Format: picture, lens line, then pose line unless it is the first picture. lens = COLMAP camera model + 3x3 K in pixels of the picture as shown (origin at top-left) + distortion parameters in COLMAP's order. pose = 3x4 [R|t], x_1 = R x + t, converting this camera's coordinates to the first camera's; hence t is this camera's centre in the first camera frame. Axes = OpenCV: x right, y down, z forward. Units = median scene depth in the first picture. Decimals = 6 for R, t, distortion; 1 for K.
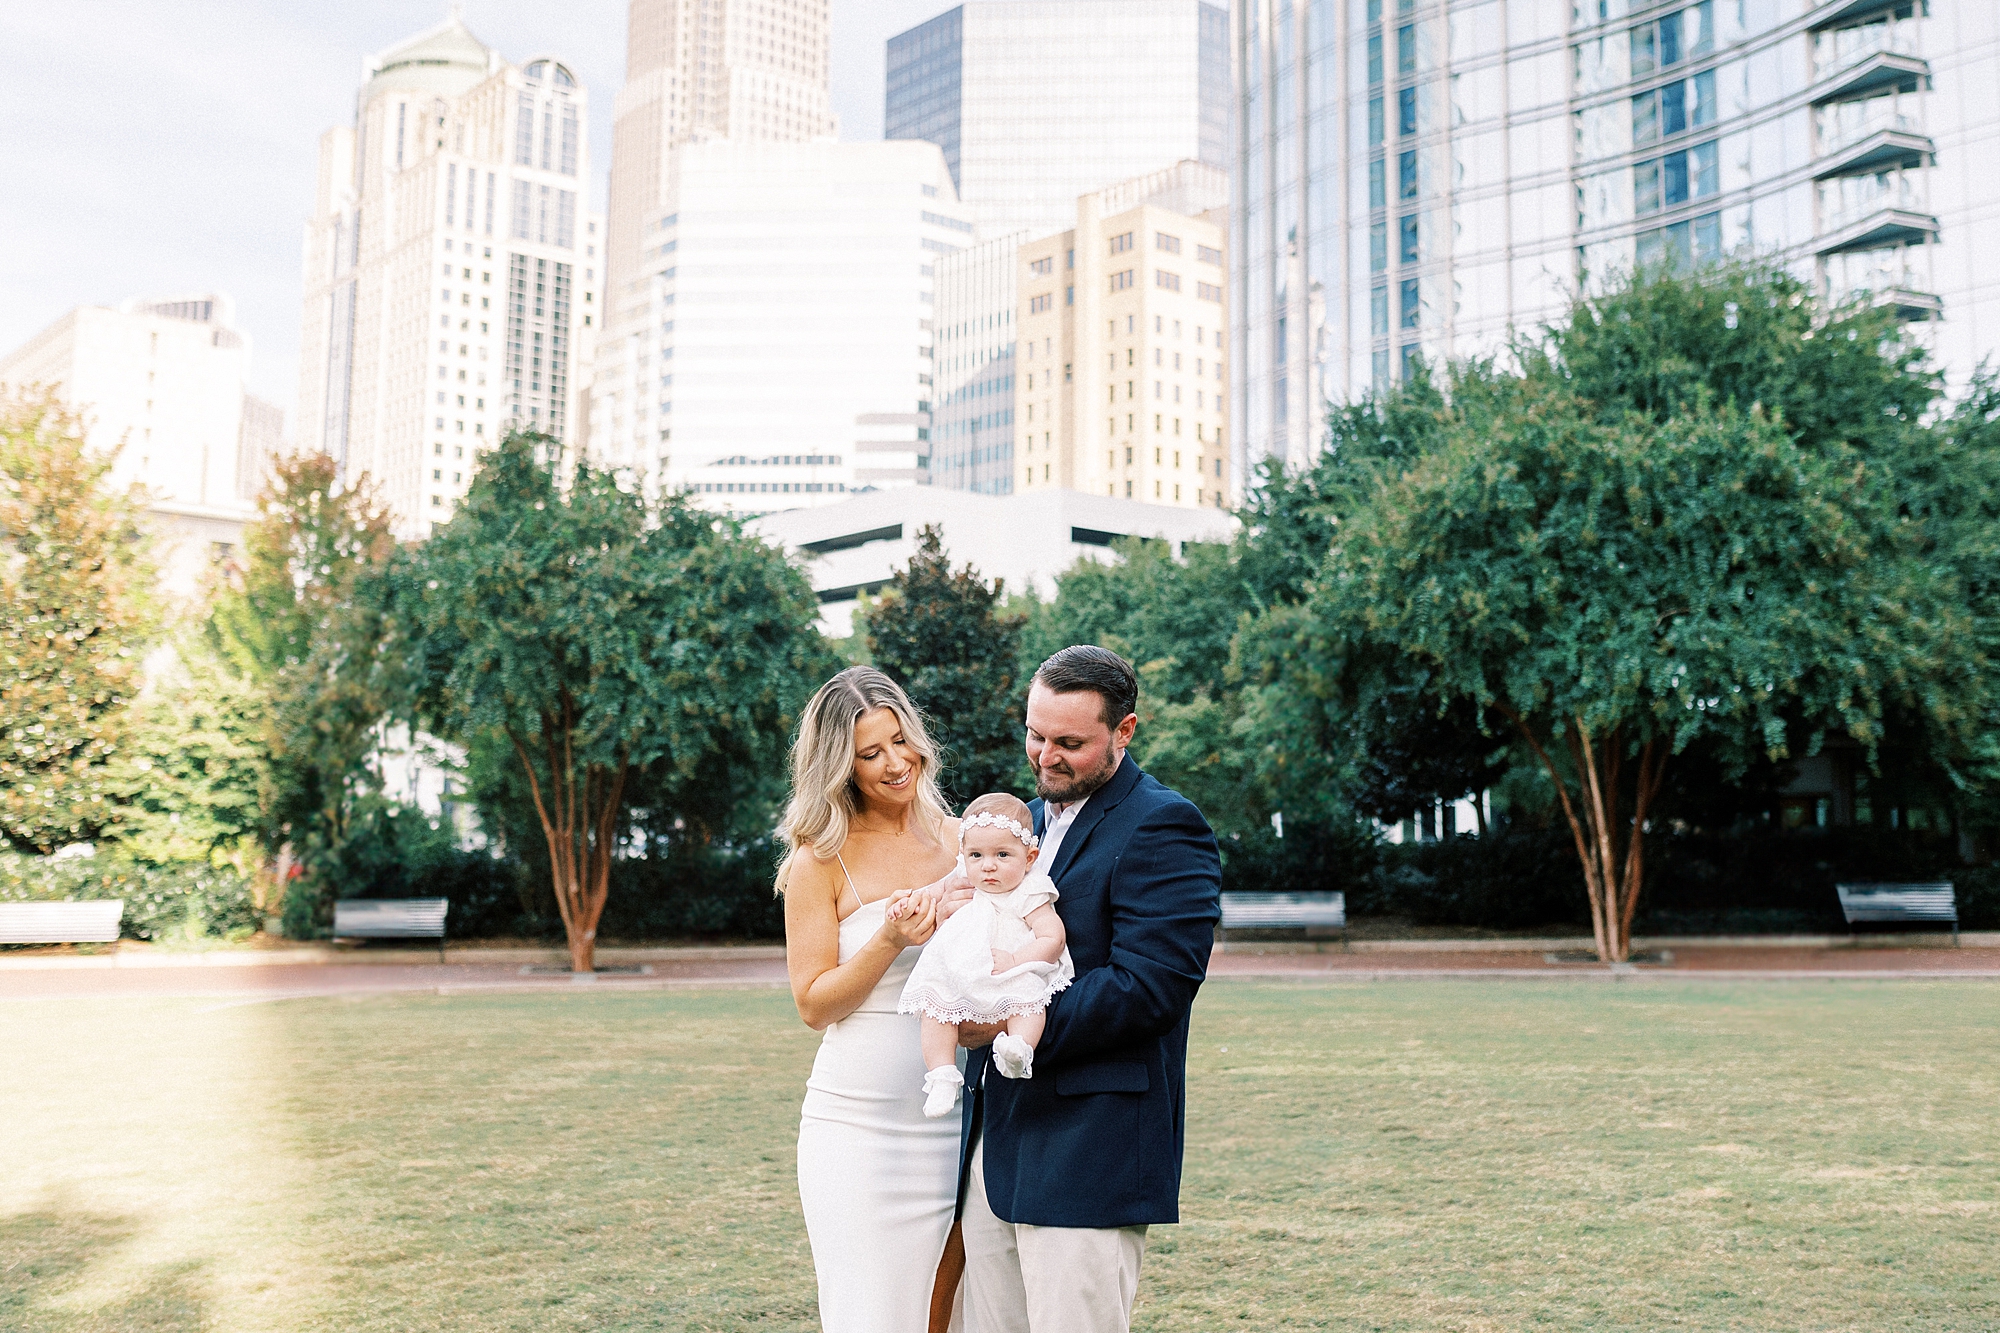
lens RADIAL K [[2032.6, 0, 997.0], [0, 2032.6, 581.5], [0, 0, 1]] dist [-0.000903, 0.008798]
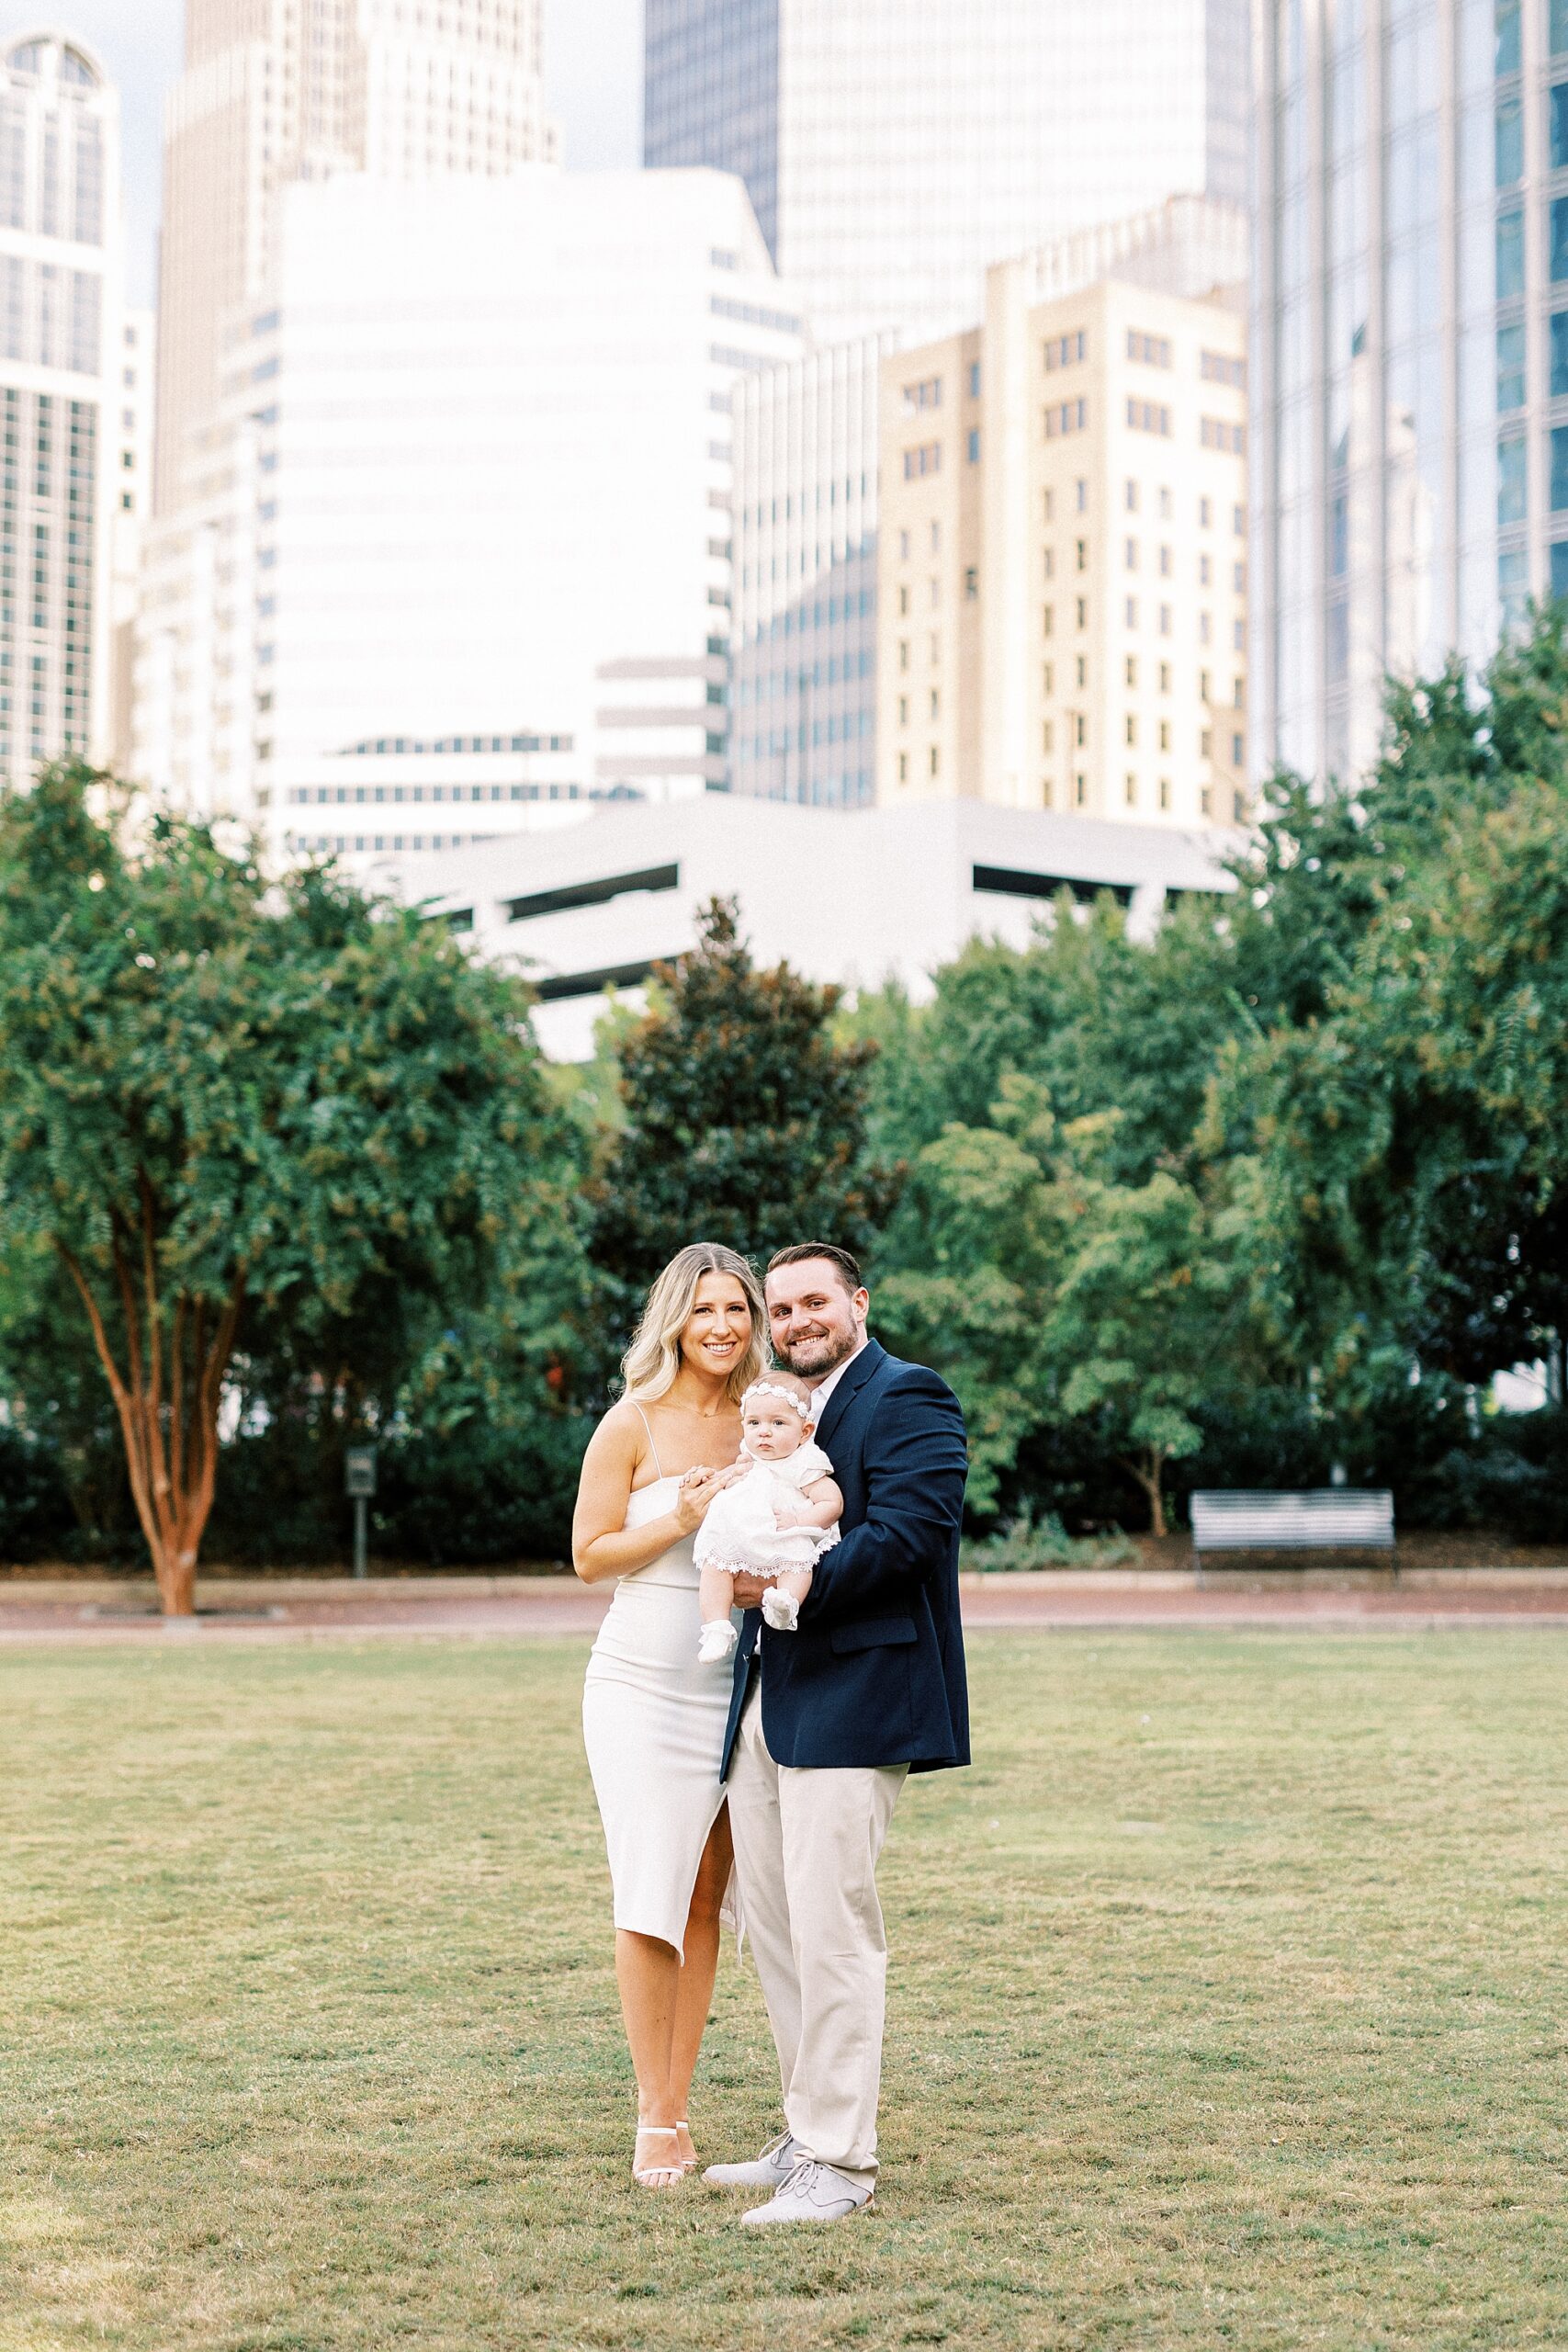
lens RADIAL K [[3696.3, 0, 631.0], [0, 3696.3, 1178.3], [0, 0, 1]] dist [0.015089, -0.140439]
pose [[0.998092, -0.005568, -0.061497, 0.009084], [0.009588, 0.997821, 0.065275, -0.017268], [0.060999, -0.065740, 0.995971, -0.123342]]
